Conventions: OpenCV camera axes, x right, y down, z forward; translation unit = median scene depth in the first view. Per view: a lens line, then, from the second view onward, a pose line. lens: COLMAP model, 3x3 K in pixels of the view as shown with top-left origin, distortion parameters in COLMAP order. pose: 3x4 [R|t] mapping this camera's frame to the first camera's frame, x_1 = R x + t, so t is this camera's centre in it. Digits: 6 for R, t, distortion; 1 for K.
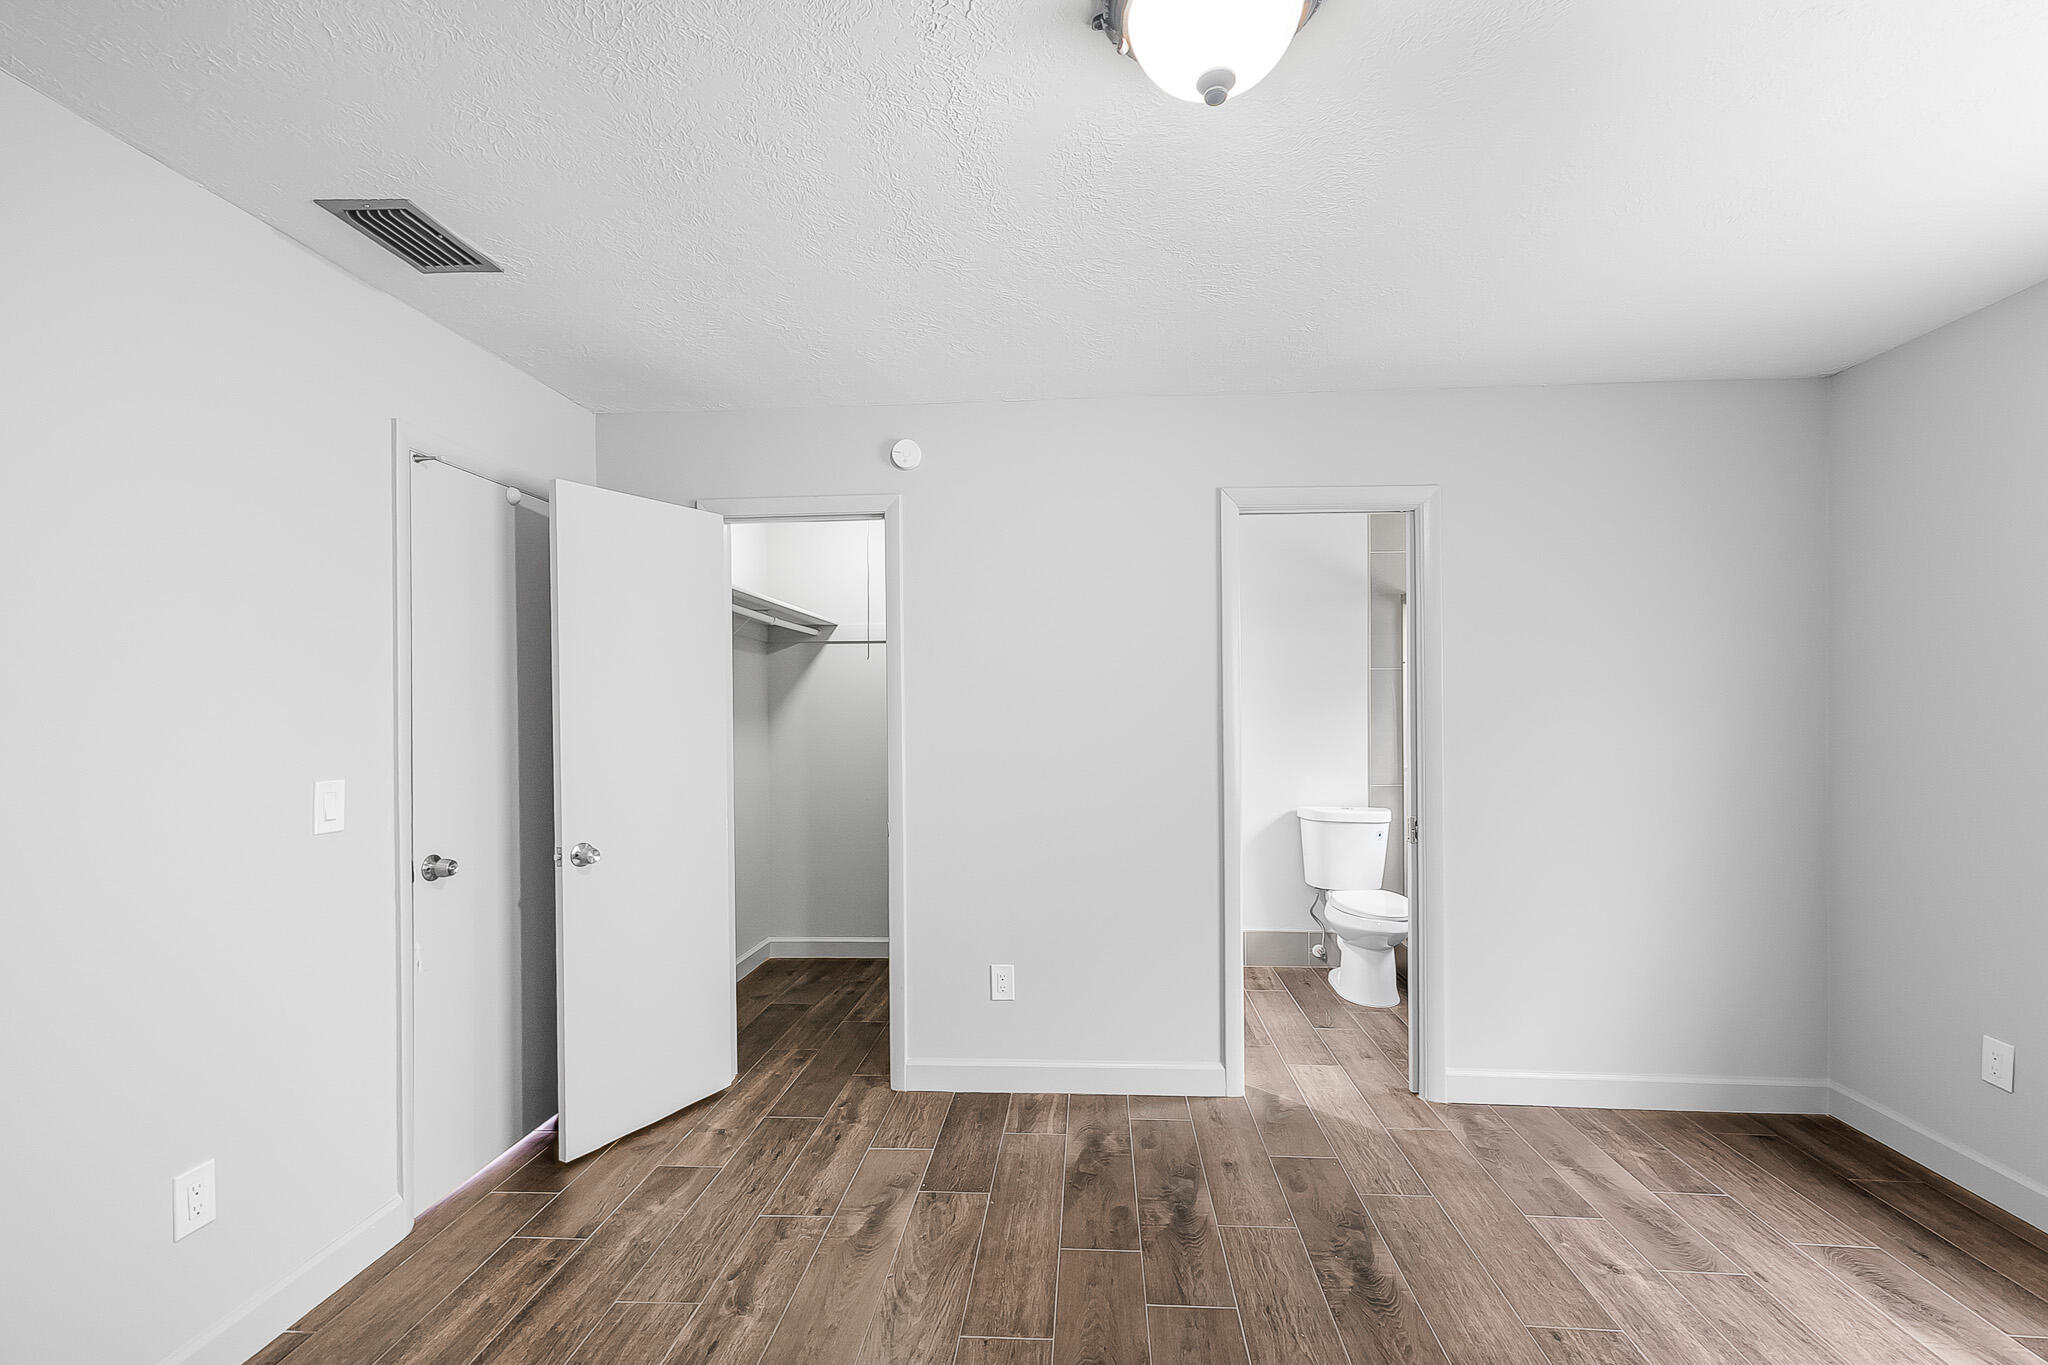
lens RADIAL K [[877.4, 0, 1033.5], [0, 877.4, 711.5], [0, 0, 1]] dist [0.008983, -0.000217]
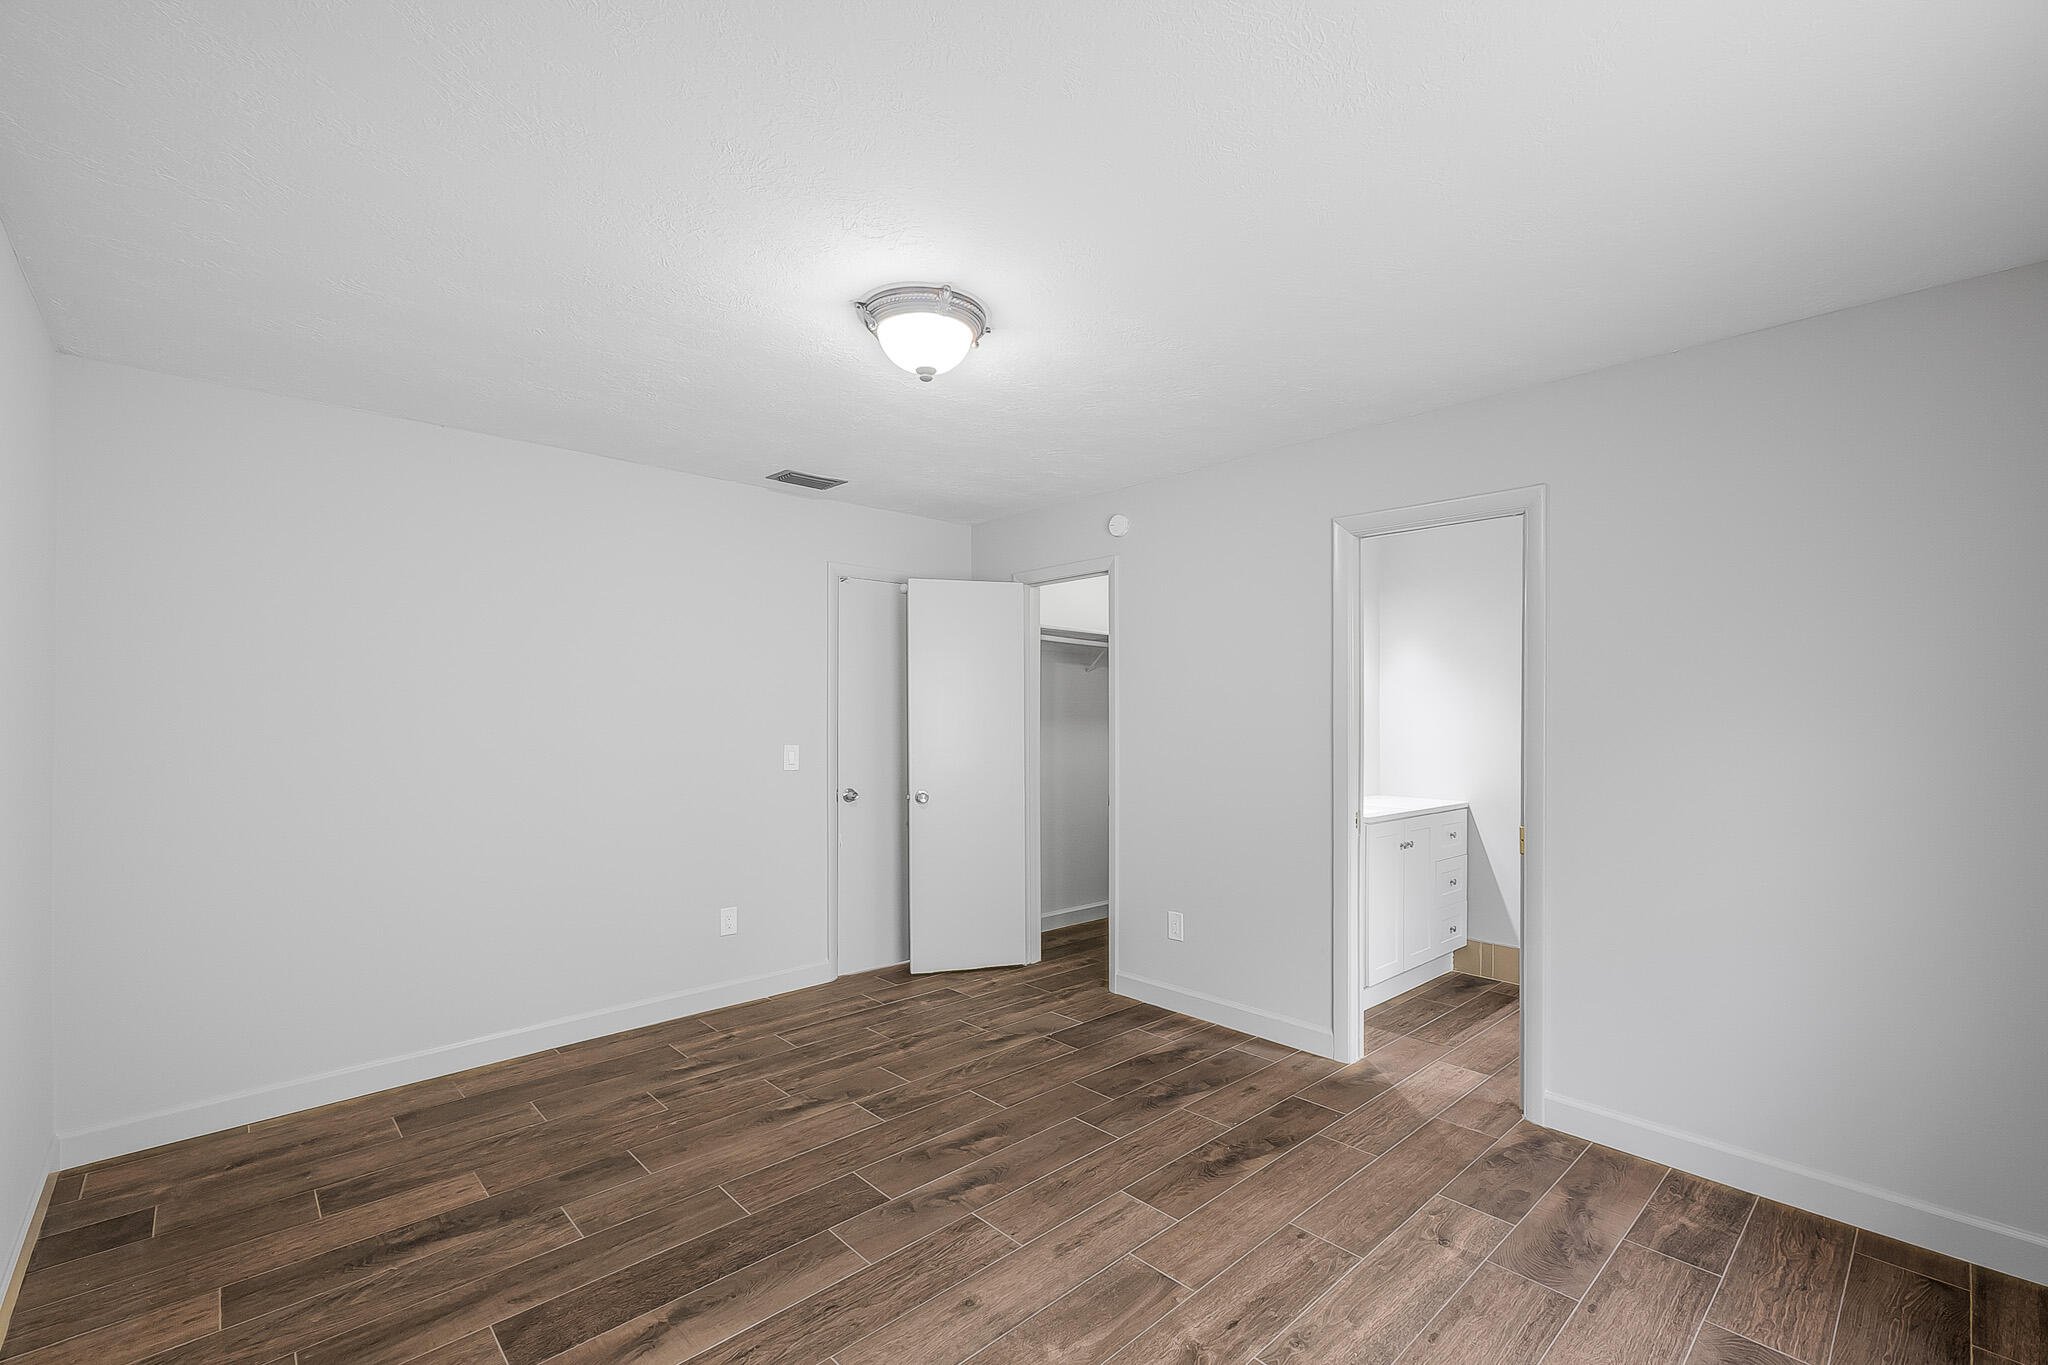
lens RADIAL K [[866.3, 0, 1035.8], [0, 866.3, 713.5], [0, 0, 1]] dist [0.007127, 0.000095]
pose [[0.734415, 0.006646, -0.678668, 0.809556], [-0.007713, 0.999969, 0.001446, -0.003913], [0.678656, 0.004172, 0.734444, -0.086909]]
